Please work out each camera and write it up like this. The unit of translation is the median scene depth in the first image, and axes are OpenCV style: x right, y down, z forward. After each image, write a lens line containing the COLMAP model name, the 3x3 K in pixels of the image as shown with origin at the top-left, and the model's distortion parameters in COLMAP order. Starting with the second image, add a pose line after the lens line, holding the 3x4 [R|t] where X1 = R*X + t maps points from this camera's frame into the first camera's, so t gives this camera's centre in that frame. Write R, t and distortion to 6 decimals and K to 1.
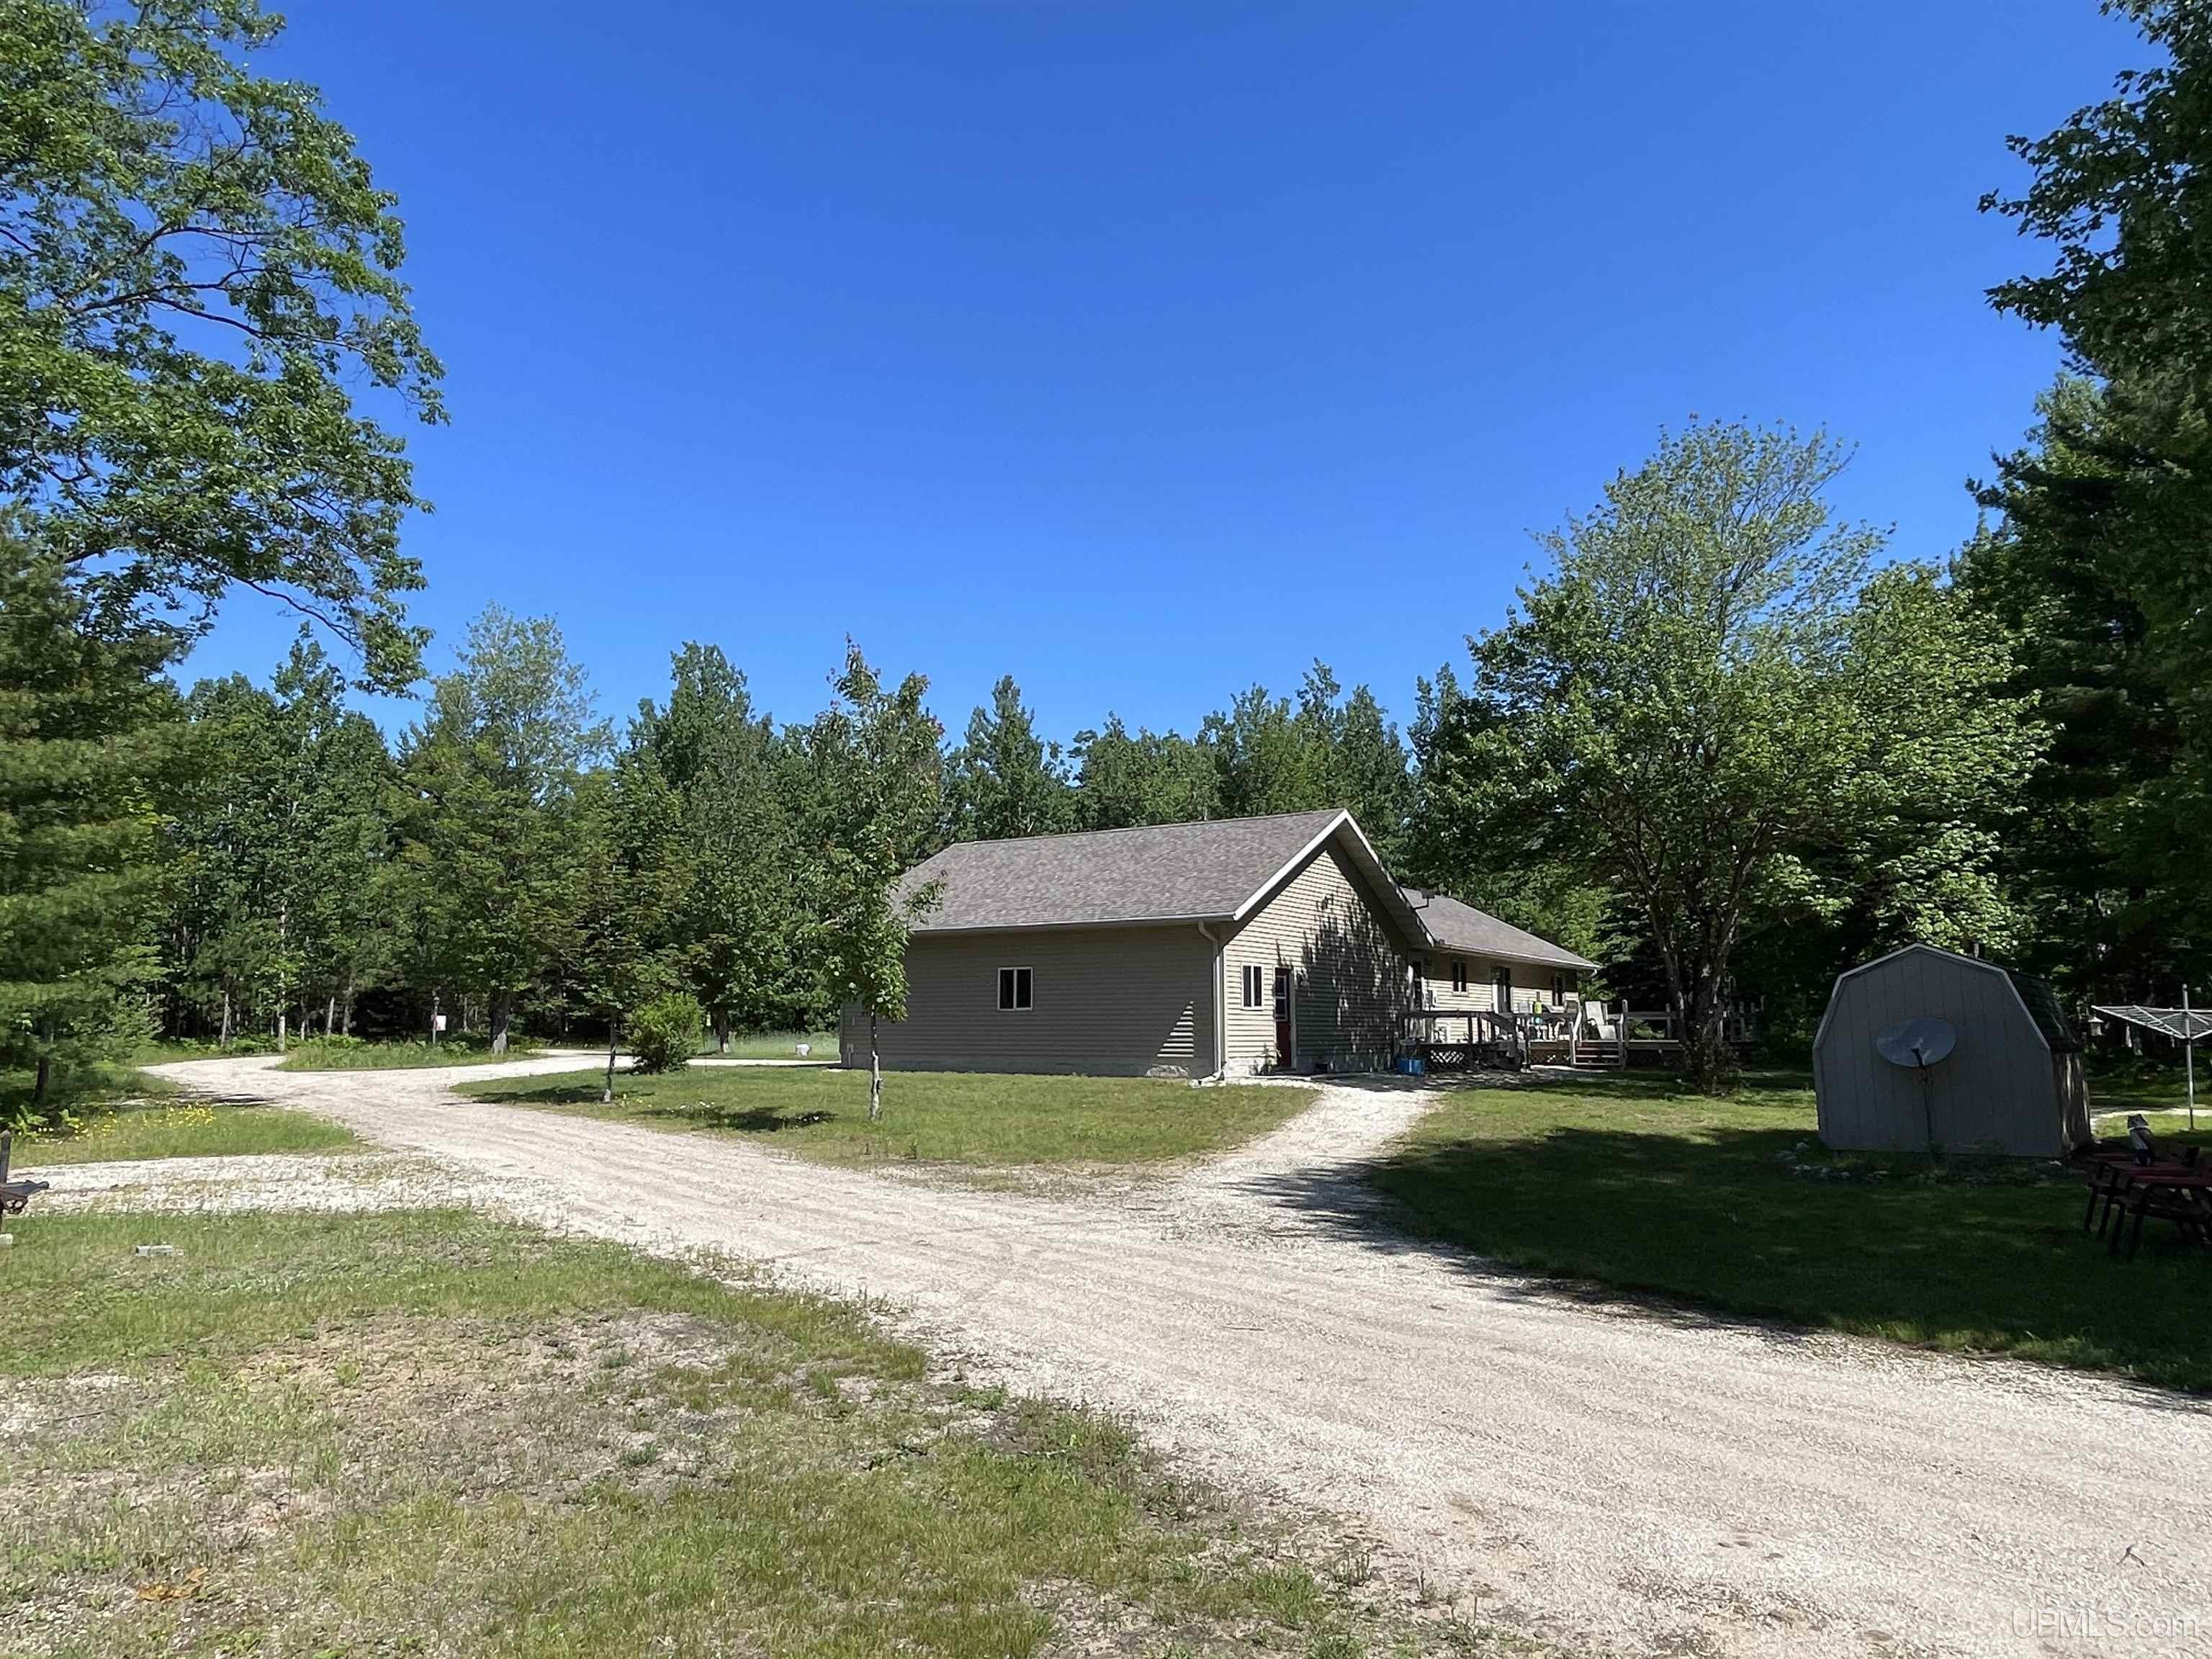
lens RADIAL K [[1406.8, 0, 1106.0], [0, 1406.8, 829.5], [0, 0, 1]] dist [-0.000124, 0.000068]
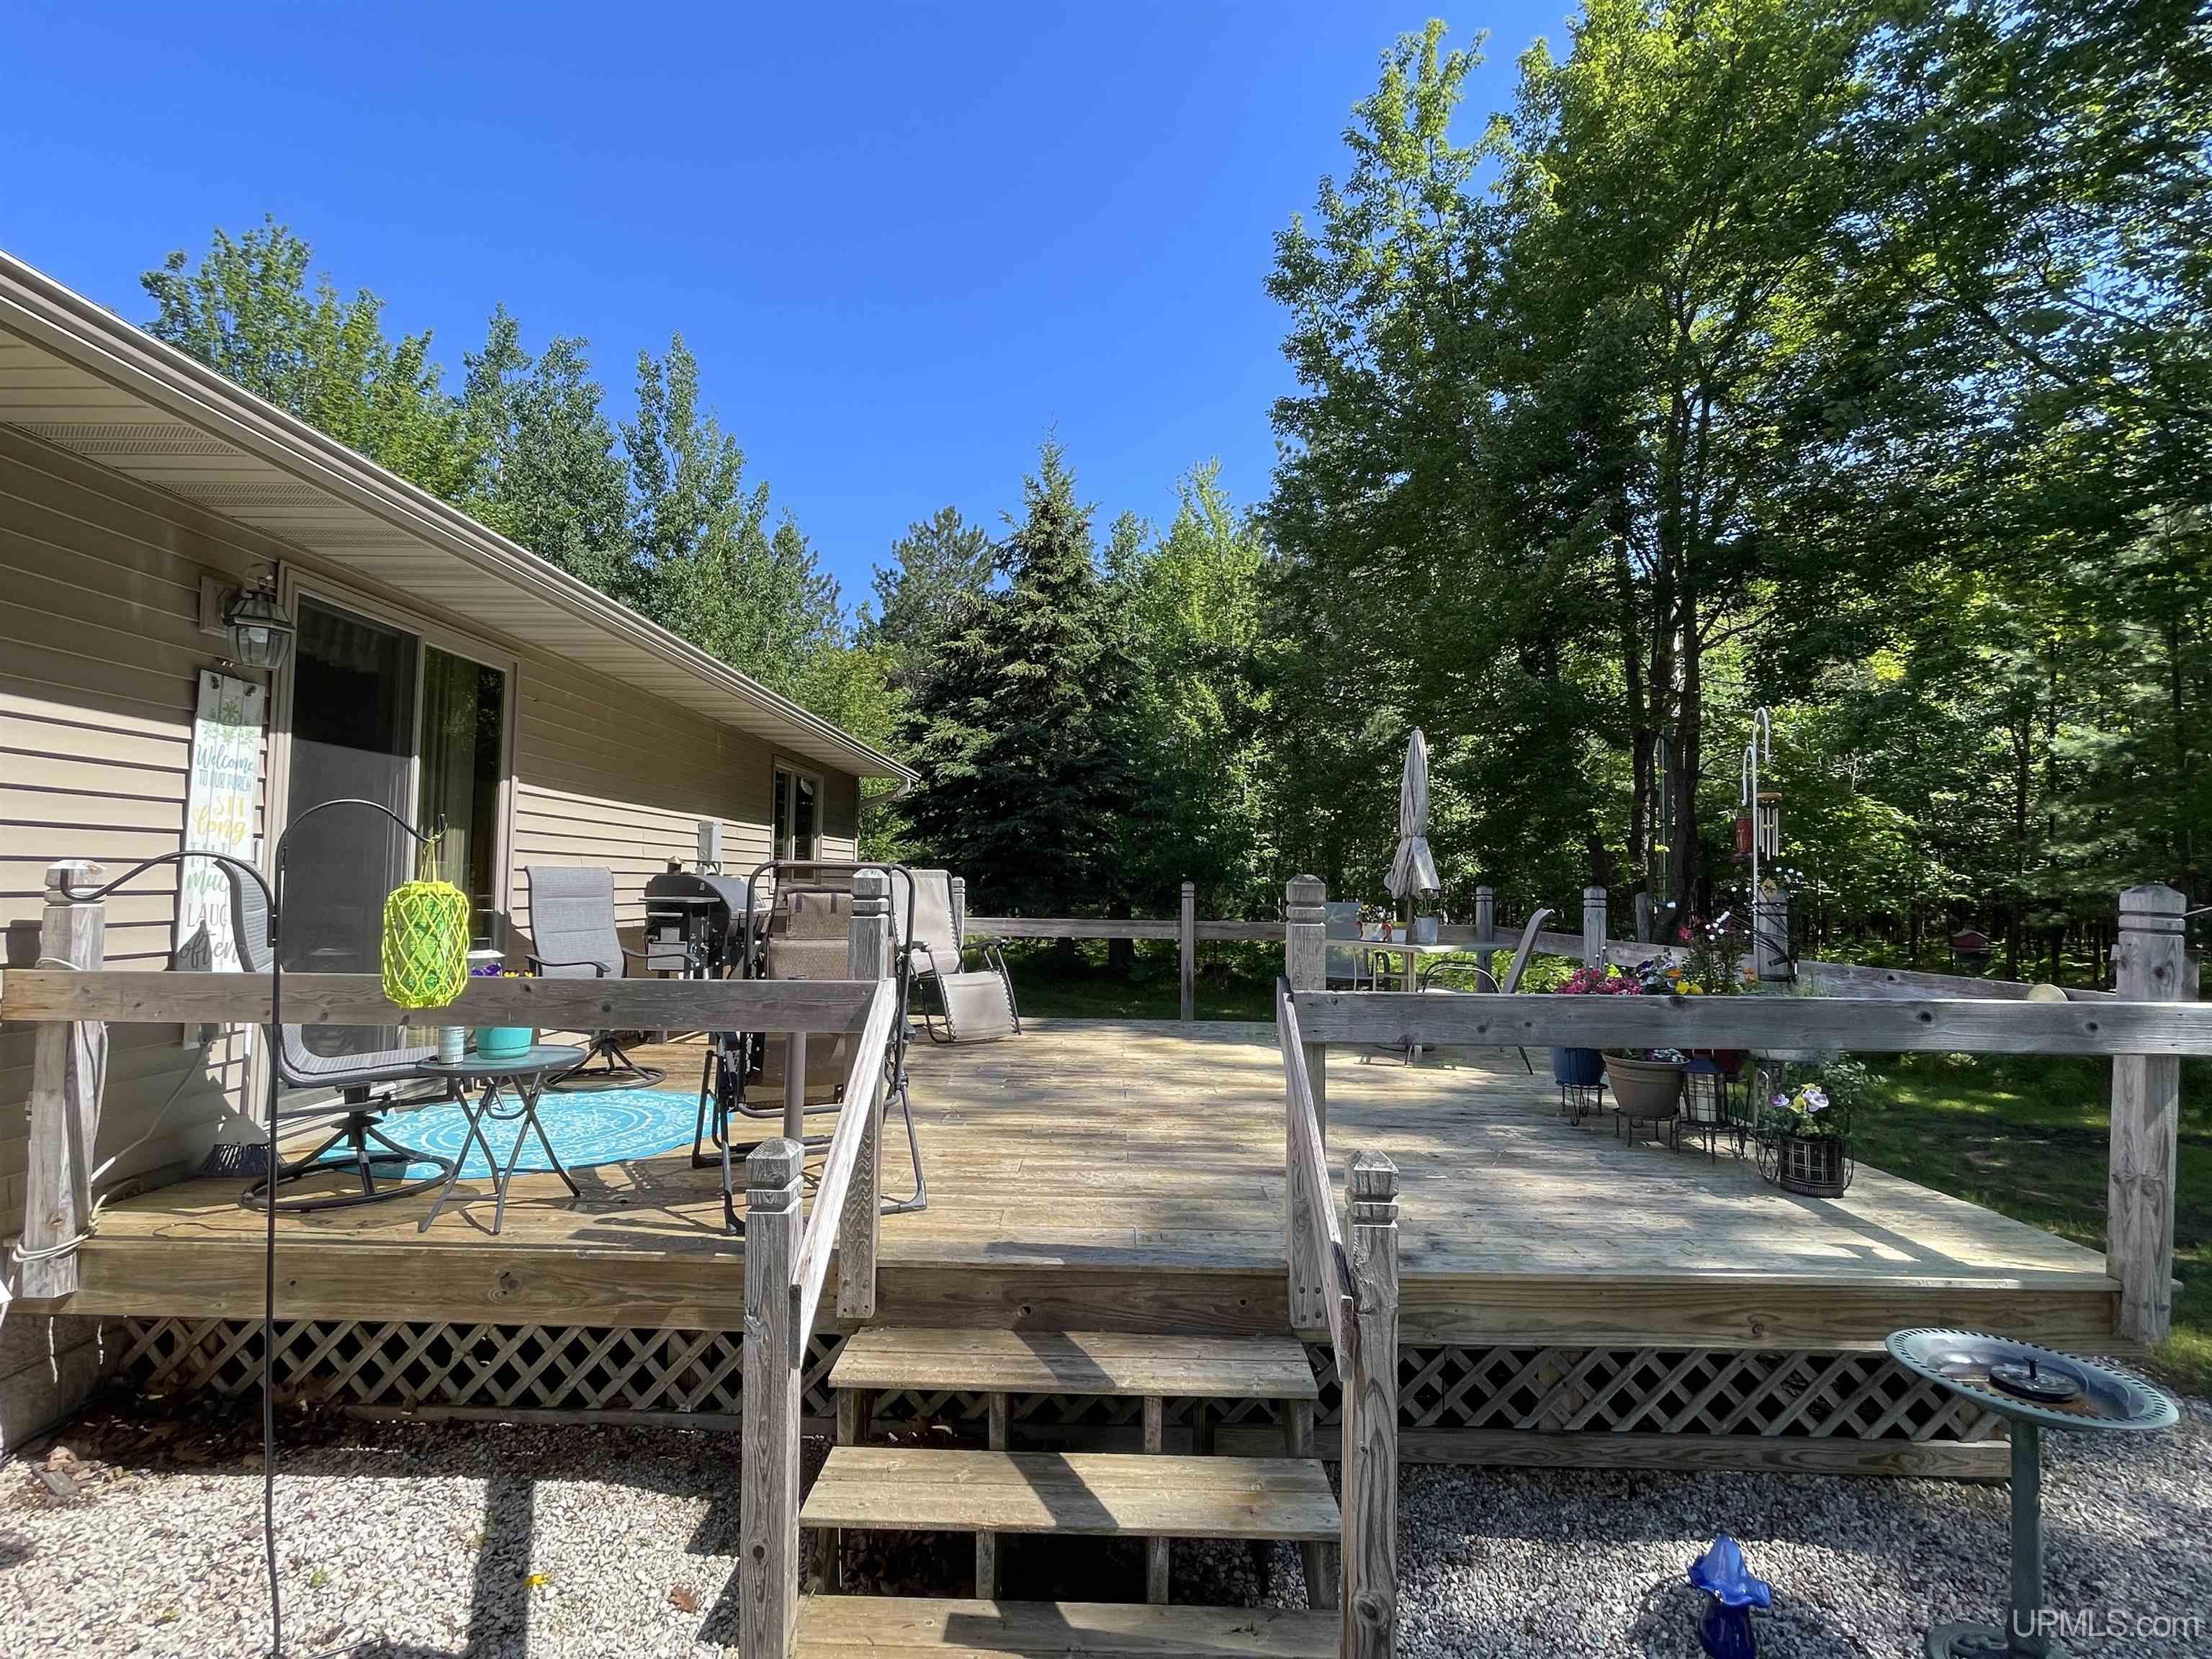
lens RADIAL K [[963.5, 0, 1106.0], [0, 963.5, 829.5], [0, 0, 1]] dist [-0.000348, -0.000044]
pose [[0.835215, 0.035016, 0.548808, 0.387620], [-0.084119, 0.994361, 0.064574, 0.140986], [-0.543453, -0.100098, 0.833450, 1.163890]]
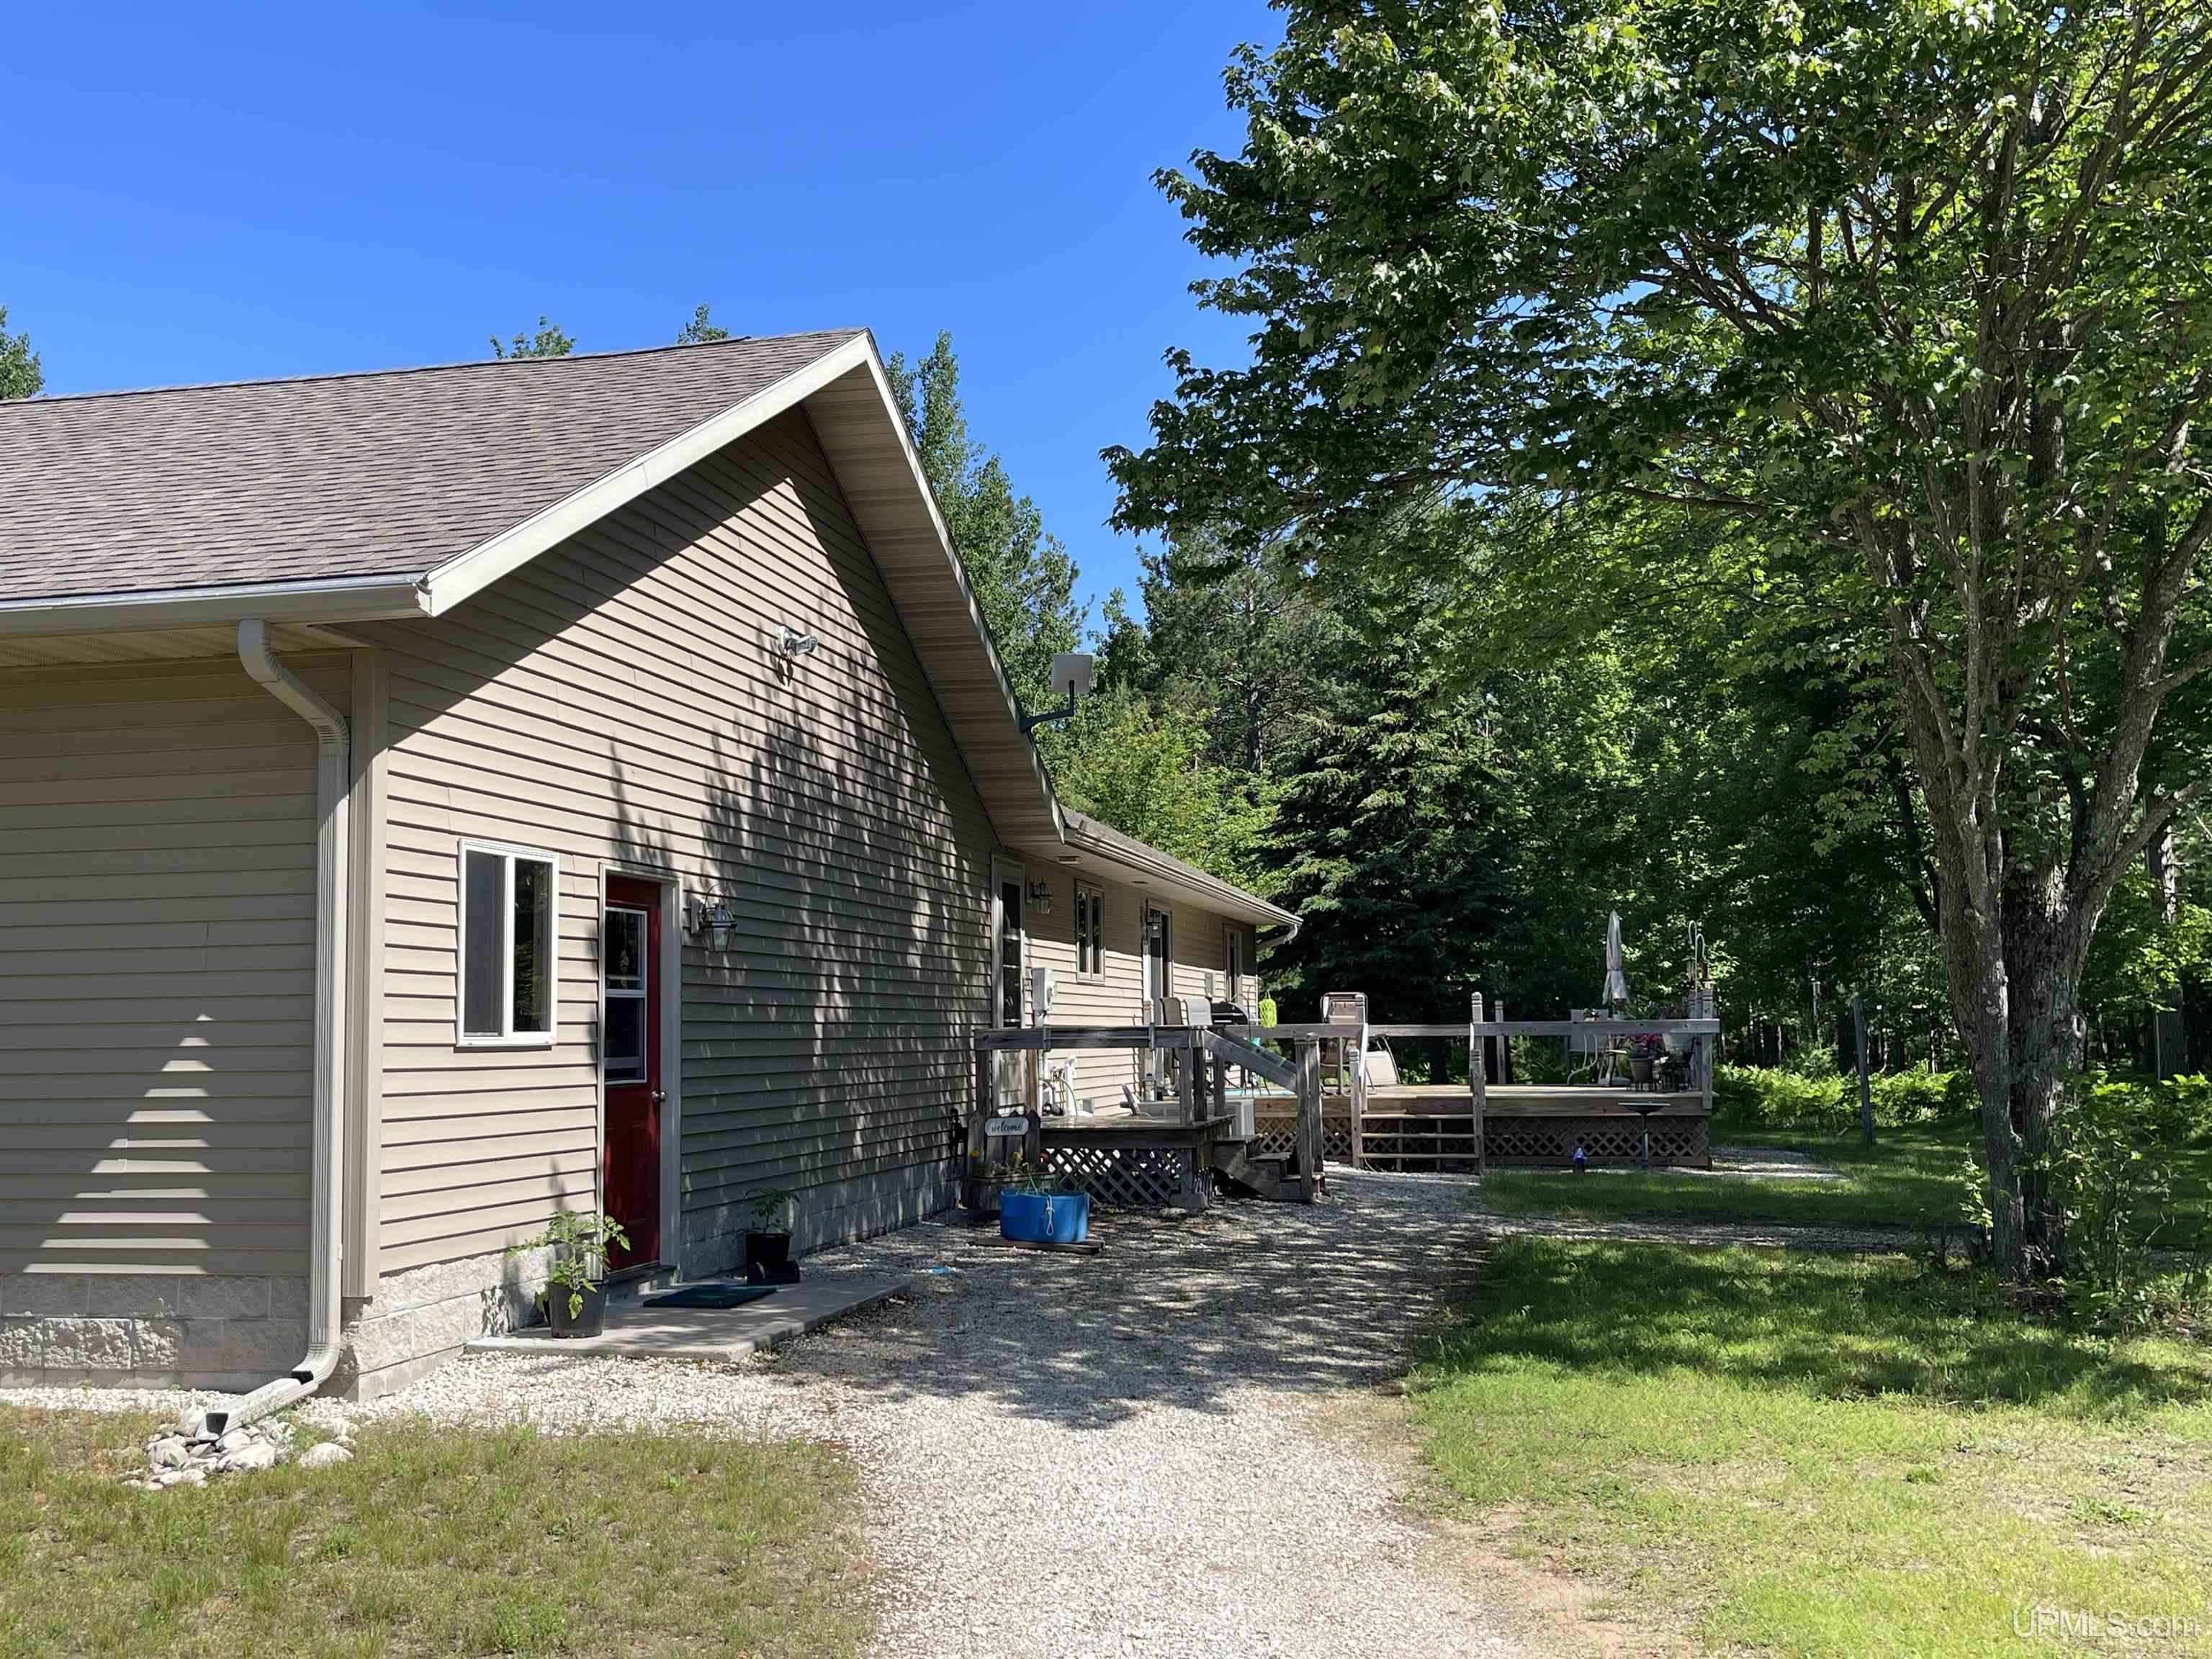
lens RADIAL K [[2147.8, 0, 1106.0], [0, 2147.8, 829.5], [0, 0, 1]] dist [-0.010212, -0.010729]
pose [[0.930224, 0.018766, 0.366512, 0.061518], [-0.033747, 0.998834, 0.034510, 0.072359], [-0.365438, -0.044471, 0.929773, 0.591808]]
